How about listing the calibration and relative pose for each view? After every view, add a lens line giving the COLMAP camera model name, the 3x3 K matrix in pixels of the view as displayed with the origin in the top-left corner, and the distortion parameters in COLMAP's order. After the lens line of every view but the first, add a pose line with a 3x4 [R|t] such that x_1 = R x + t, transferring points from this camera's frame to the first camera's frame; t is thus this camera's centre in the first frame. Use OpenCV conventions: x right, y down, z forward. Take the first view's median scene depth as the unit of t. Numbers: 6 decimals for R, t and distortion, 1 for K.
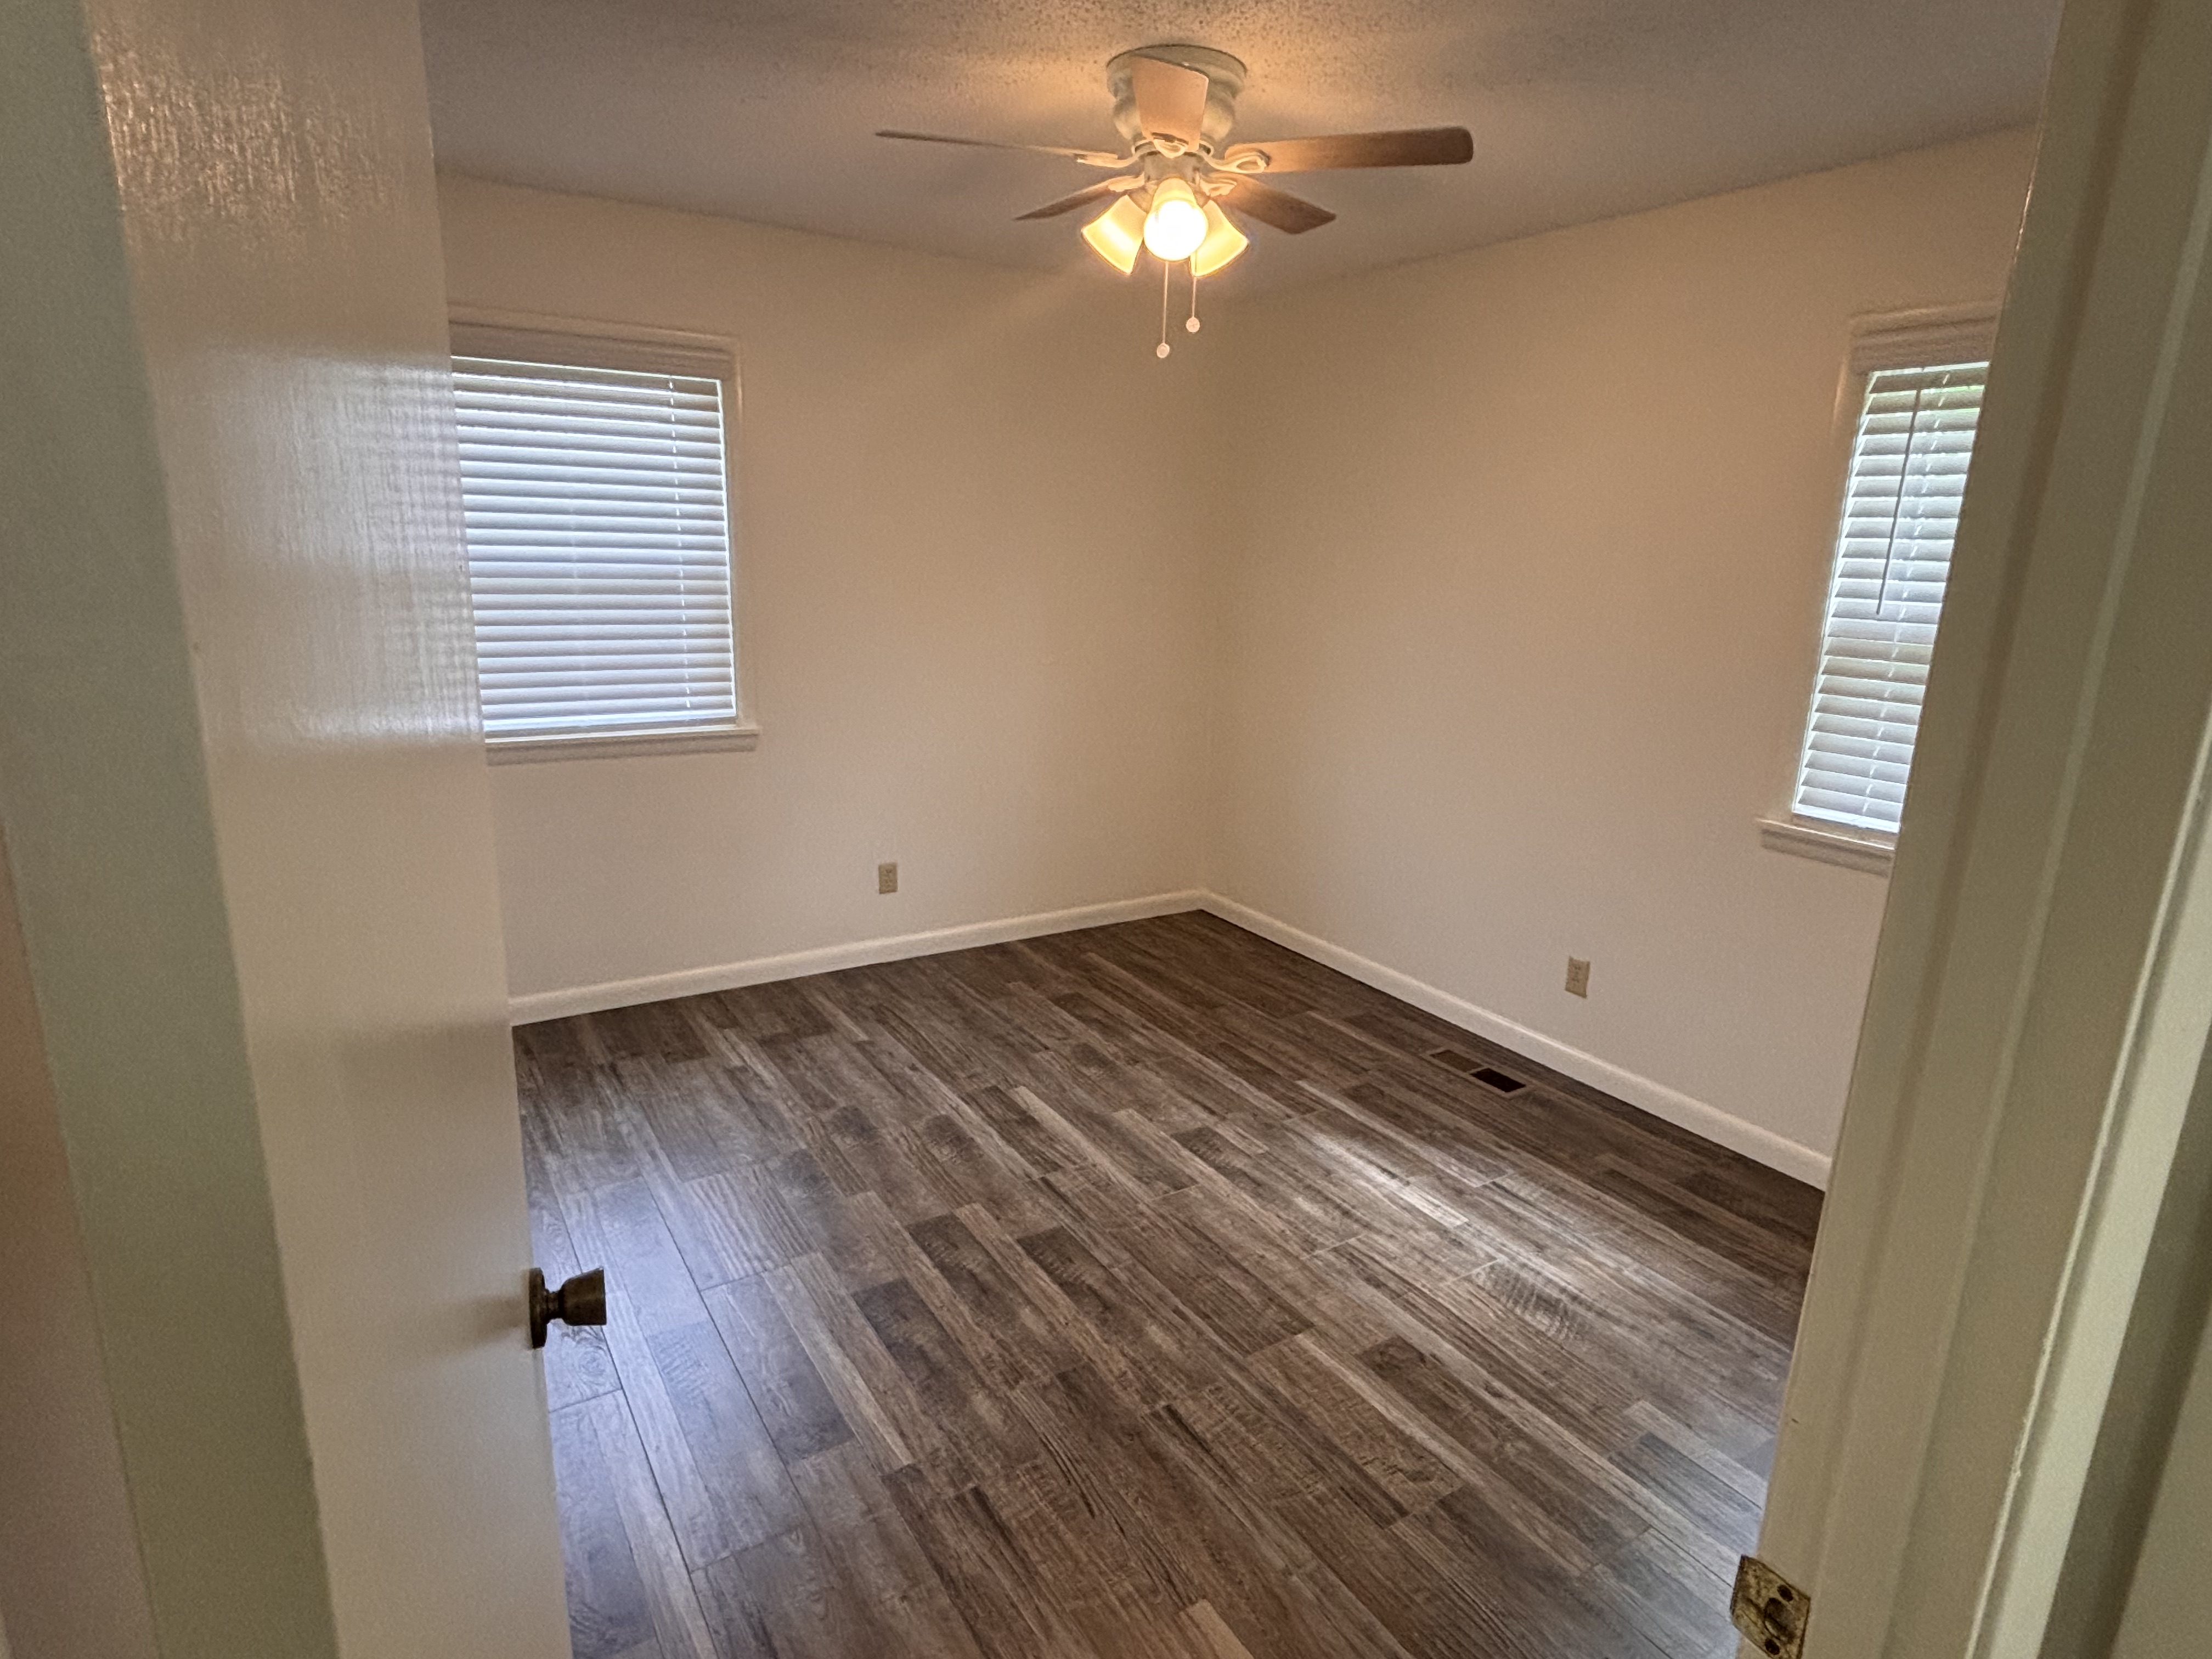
lens RADIAL K [[1185.8, 0, 1102.5], [0, 1185.8, 823.5], [0, 0, 1]] dist [-0.000295, -0.001099]
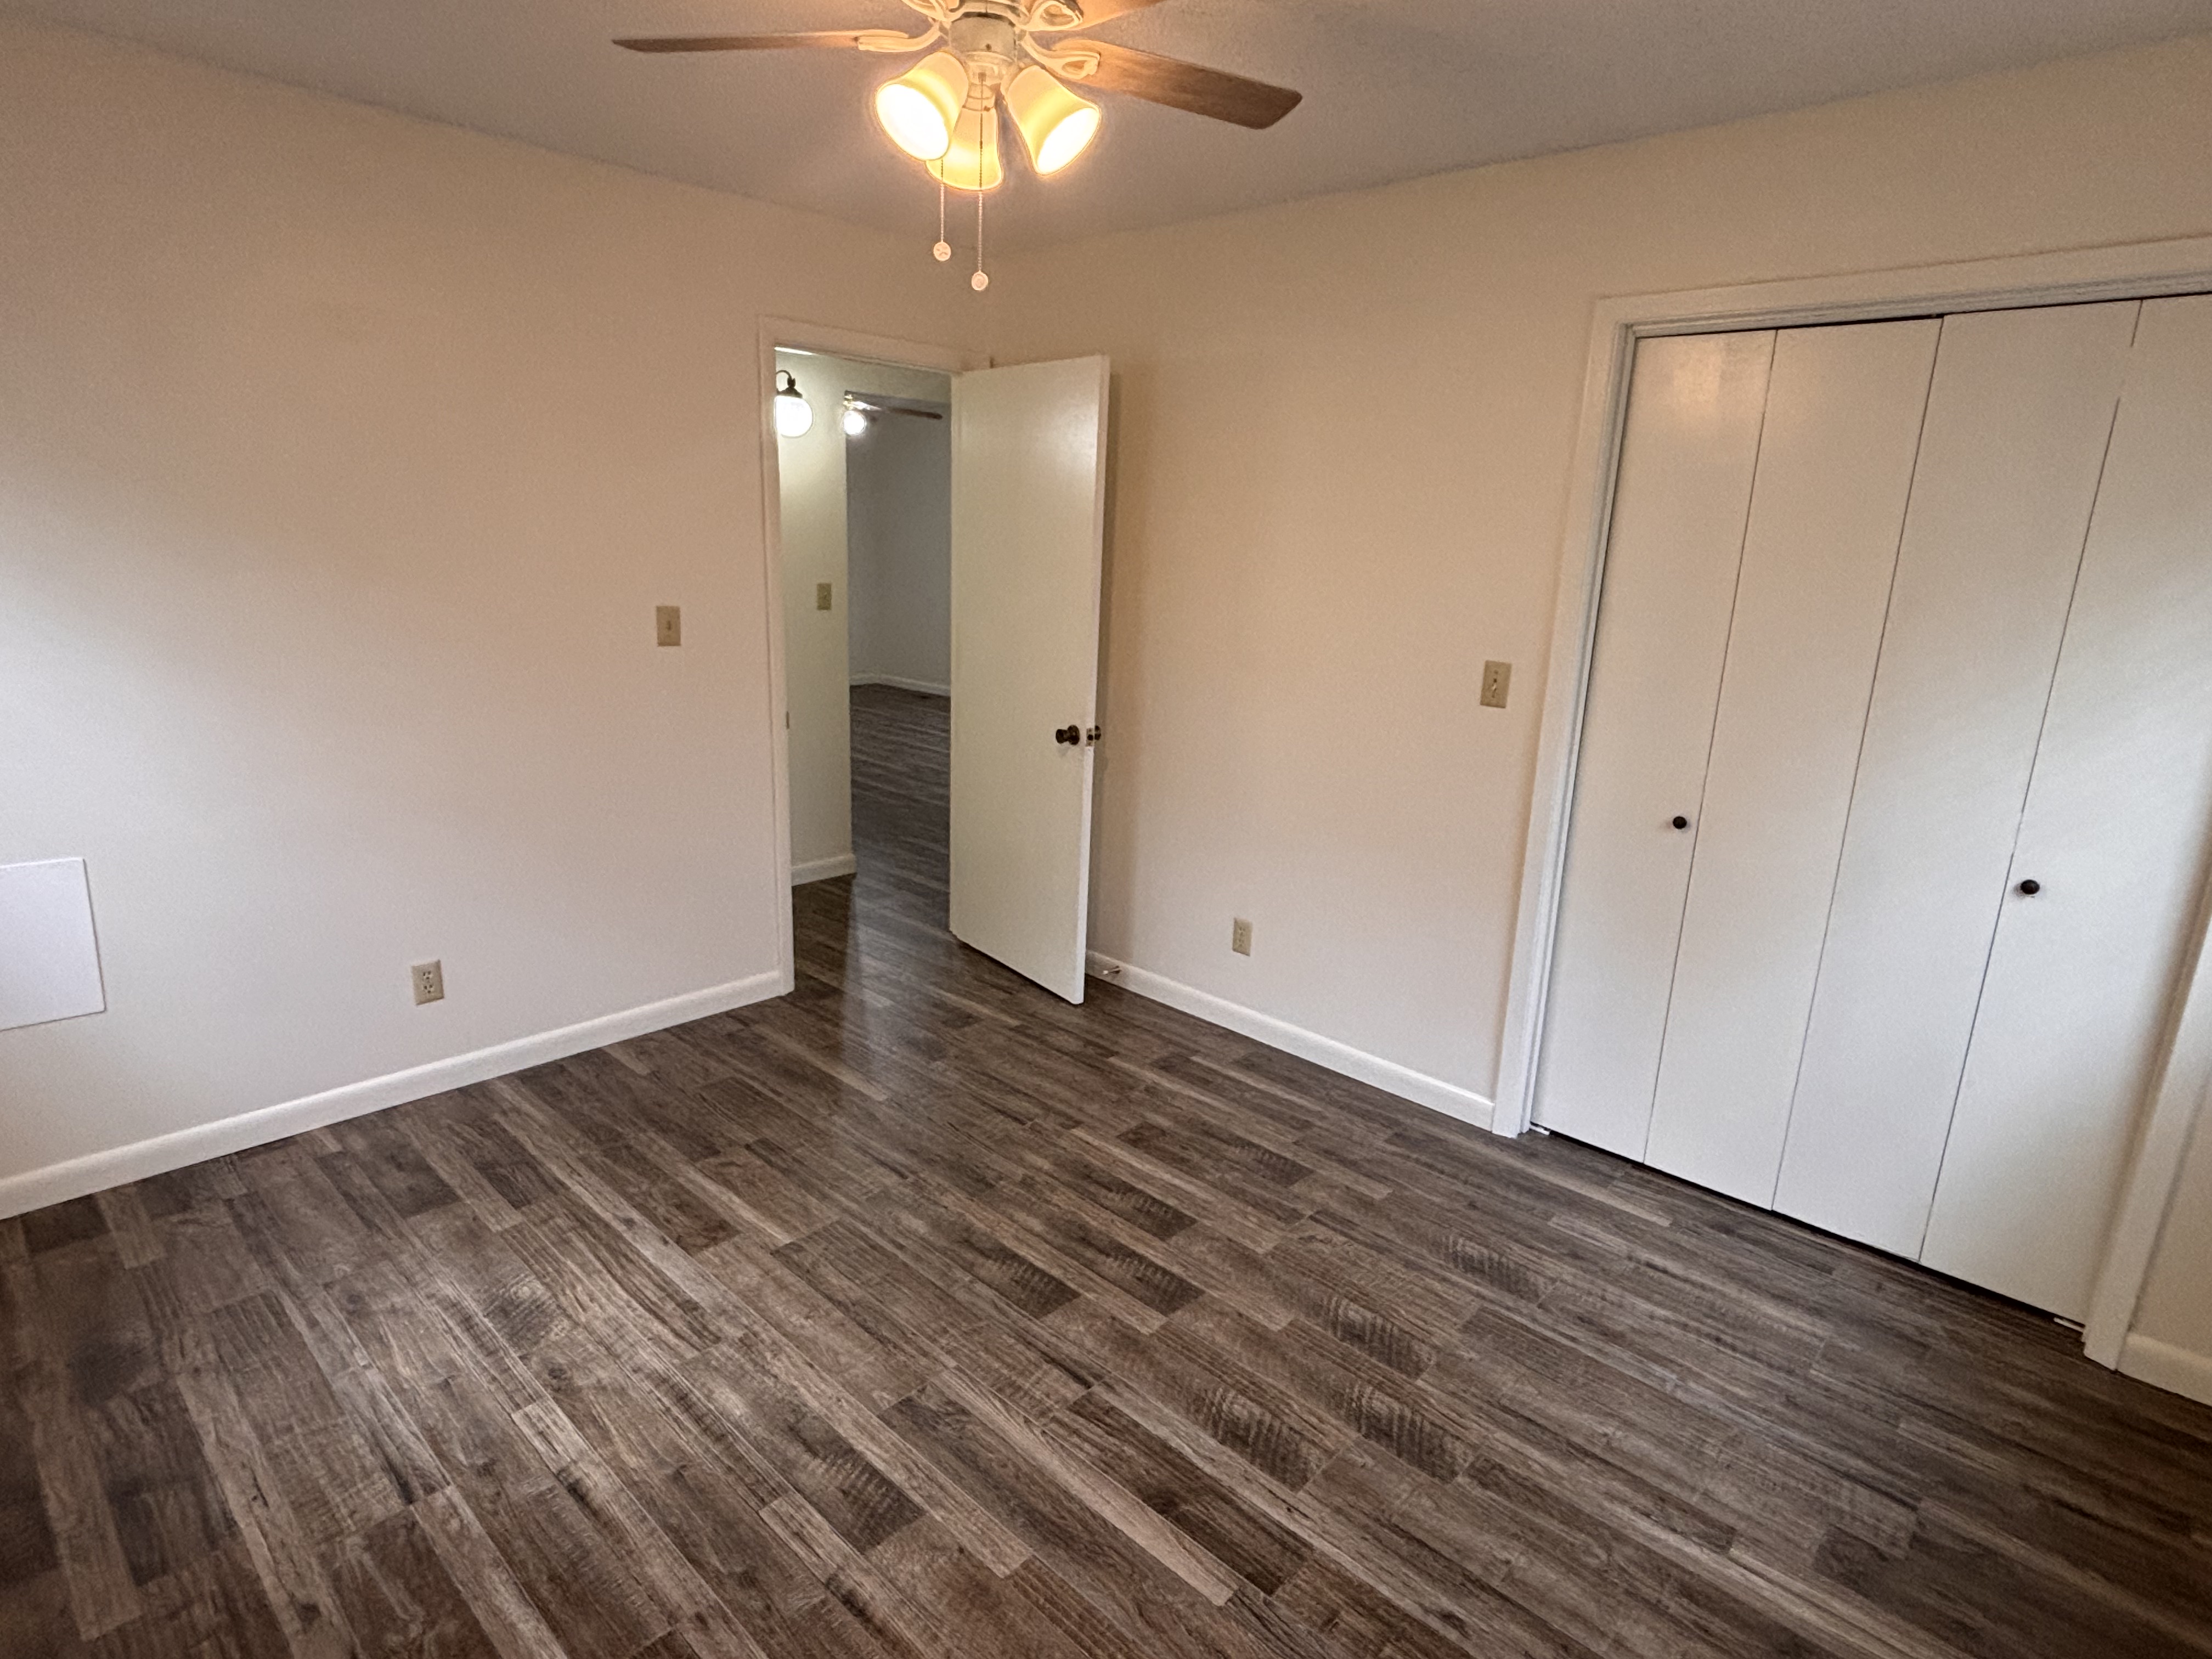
lens RADIAL K [[1185.8, 0, 1103.3], [0, 1185.8, 828.5], [0, 0, 1]] dist [-0.000295, -0.001099]
pose [[-0.966761, 0.000582, -0.255680, 0.142620], [-0.120488, 0.880964, 0.457585, -0.383805], [0.225511, 0.473182, -0.851612, 1.580427]]
